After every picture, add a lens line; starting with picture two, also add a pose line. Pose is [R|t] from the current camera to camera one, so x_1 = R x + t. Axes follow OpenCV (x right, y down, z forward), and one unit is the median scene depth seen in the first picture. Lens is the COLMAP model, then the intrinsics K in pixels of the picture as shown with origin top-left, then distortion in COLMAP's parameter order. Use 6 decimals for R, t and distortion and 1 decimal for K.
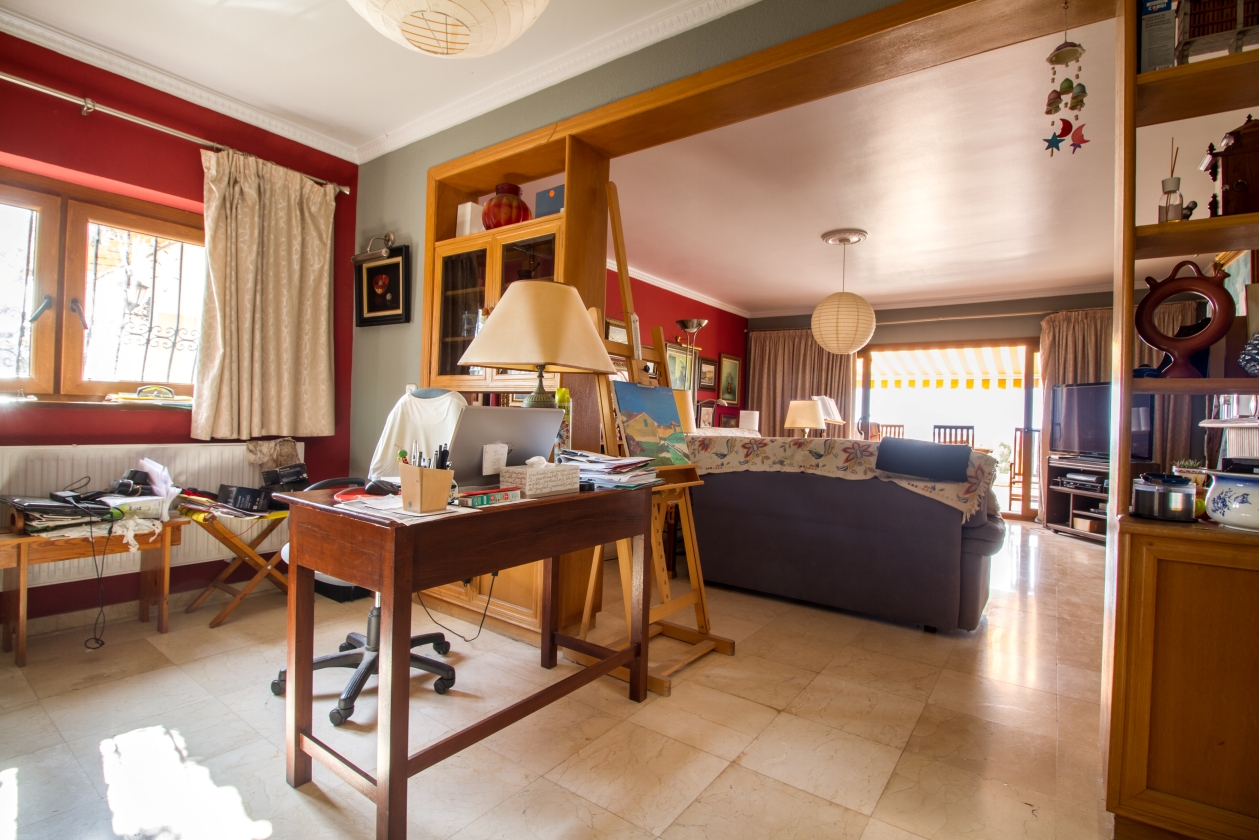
lens RADIAL K [[596.0, 0, 629.5], [0, 596.0, 420.0], [0, 0, 1]] dist [-0.001462, -0.000434]
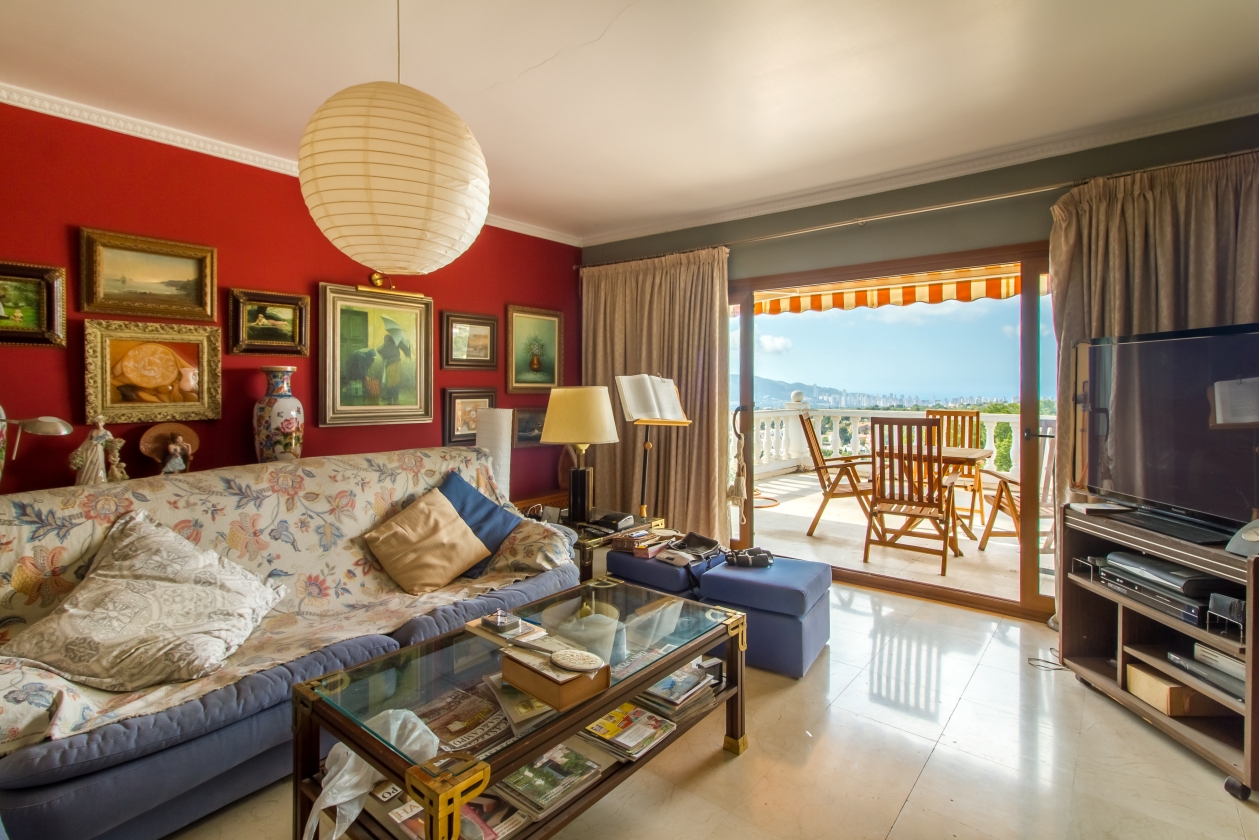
lens RADIAL K [[605.5, 0, 633.8], [0, 605.5, 398.5], [0, 0, 1]] dist [0.003334, -0.000430]
pose [[0.998051, -0.026027, -0.056714, 0.390948], [0.026838, 0.999548, 0.013582, -0.029569], [0.056334, -0.015077, 0.998298, 0.507841]]
